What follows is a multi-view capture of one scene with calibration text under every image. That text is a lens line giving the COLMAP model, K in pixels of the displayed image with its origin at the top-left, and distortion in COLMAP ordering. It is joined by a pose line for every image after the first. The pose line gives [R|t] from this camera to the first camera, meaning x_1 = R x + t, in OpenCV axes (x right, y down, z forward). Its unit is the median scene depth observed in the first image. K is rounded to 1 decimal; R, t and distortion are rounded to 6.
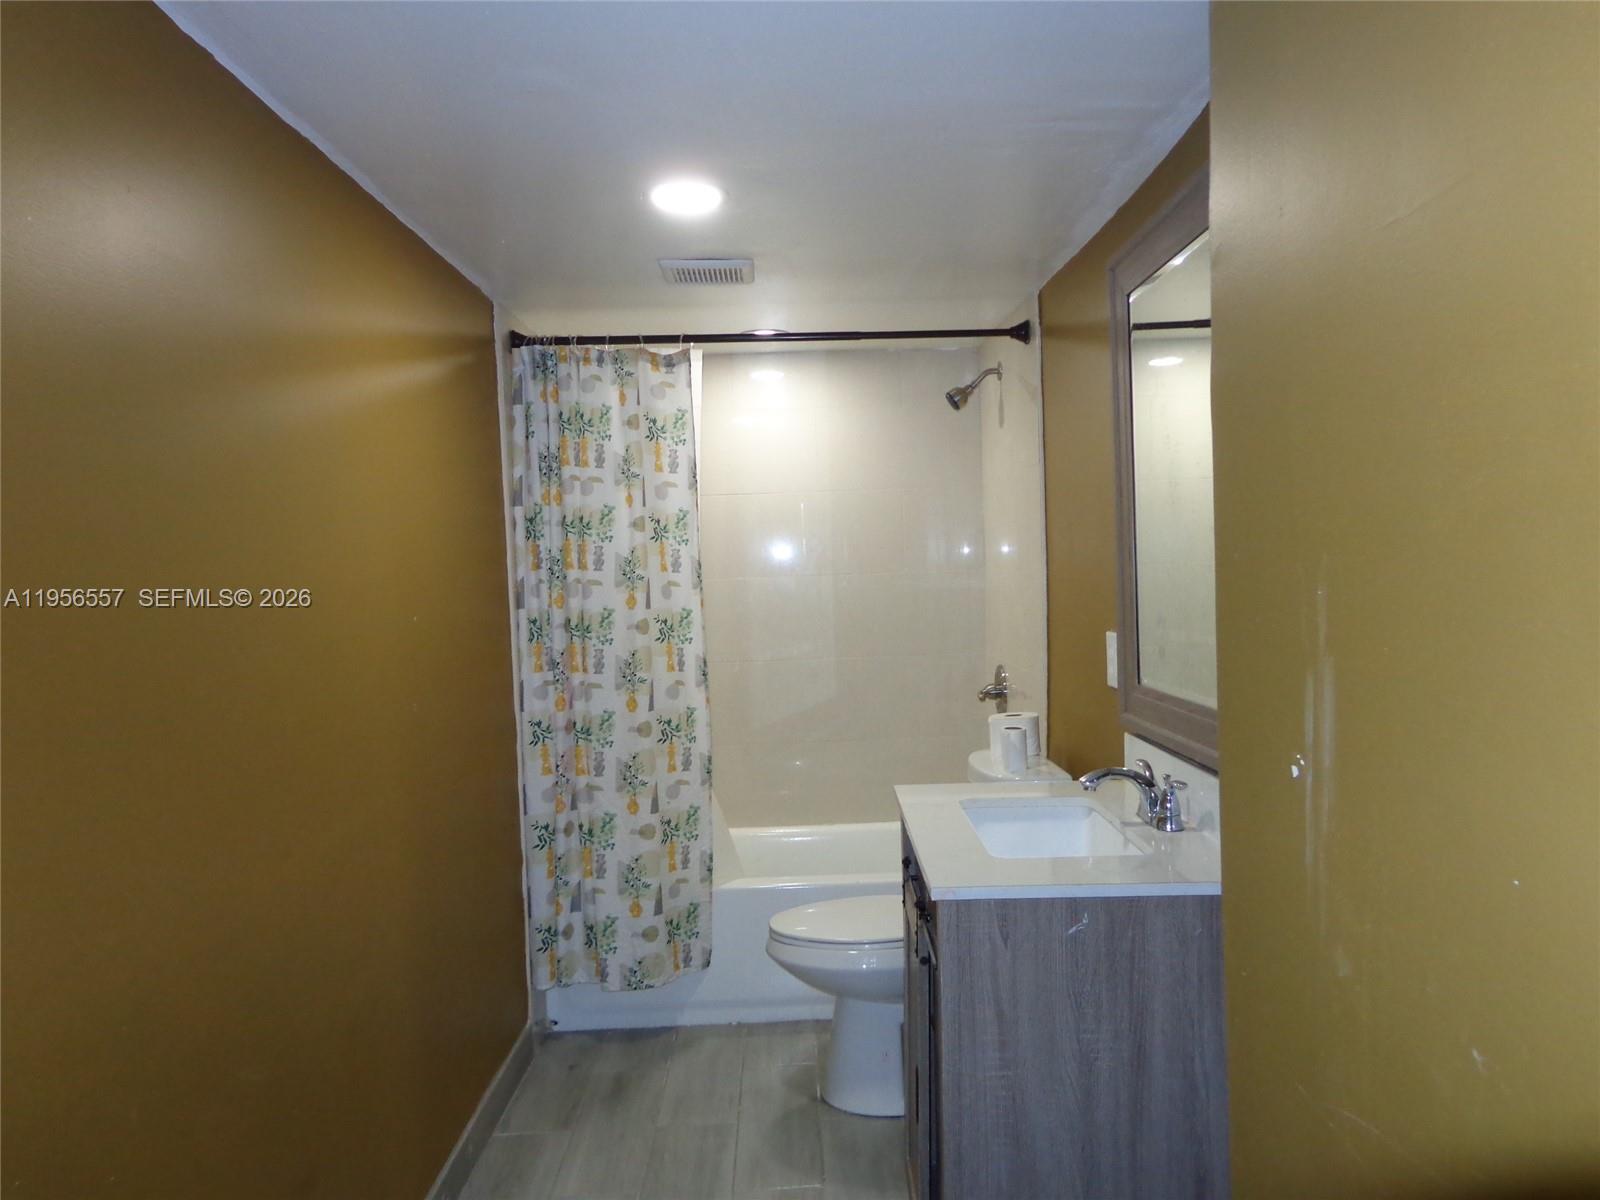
lens RADIAL K [[1117.2, 0, 800.0], [0, 1117.2, 600.0], [0, 0, 1]] dist [0.004704, 0.000978]
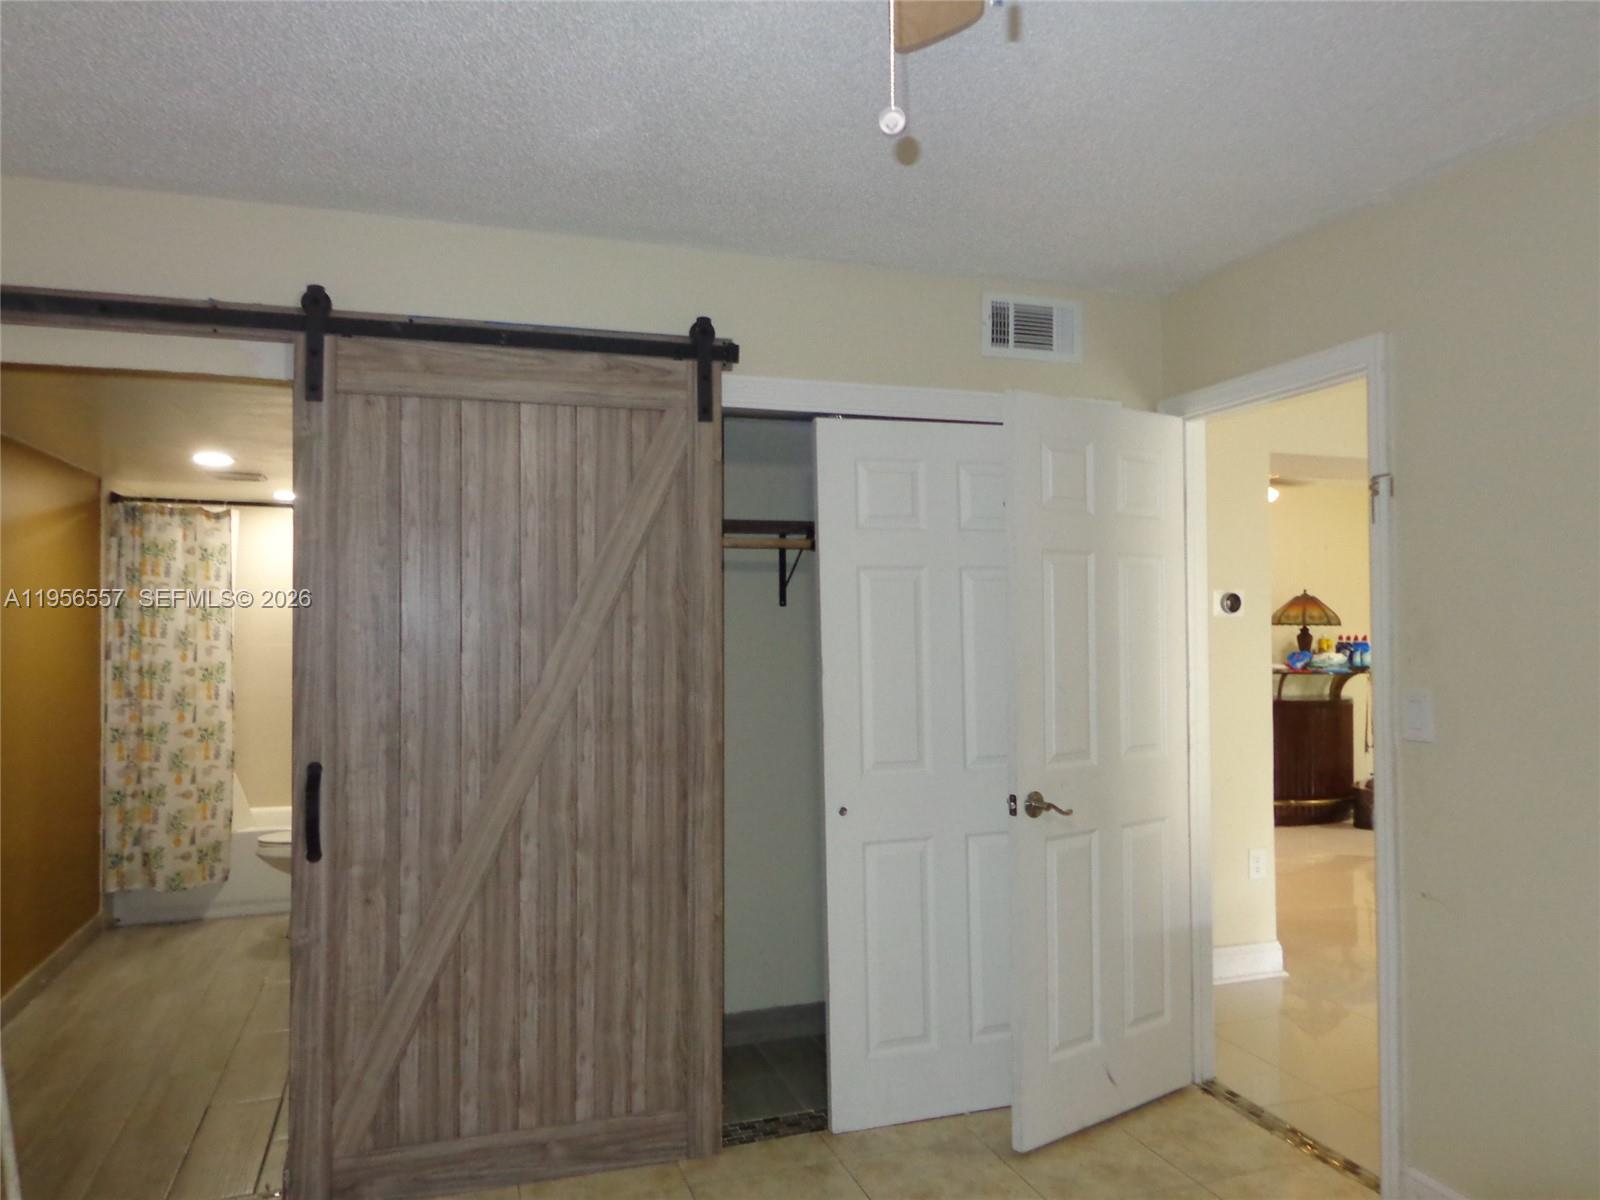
lens RADIAL K [[1117.2, 0, 800.0], [0, 1117.2, 600.0], [0, 0, 1]] dist [0.004704, 0.000978]
pose [[0.951671, 0.037641, 0.304803, 0.213506], [-0.020470, 0.998028, -0.059335, -0.003403], [-0.306435, 0.050228, 0.950565, -0.885036]]
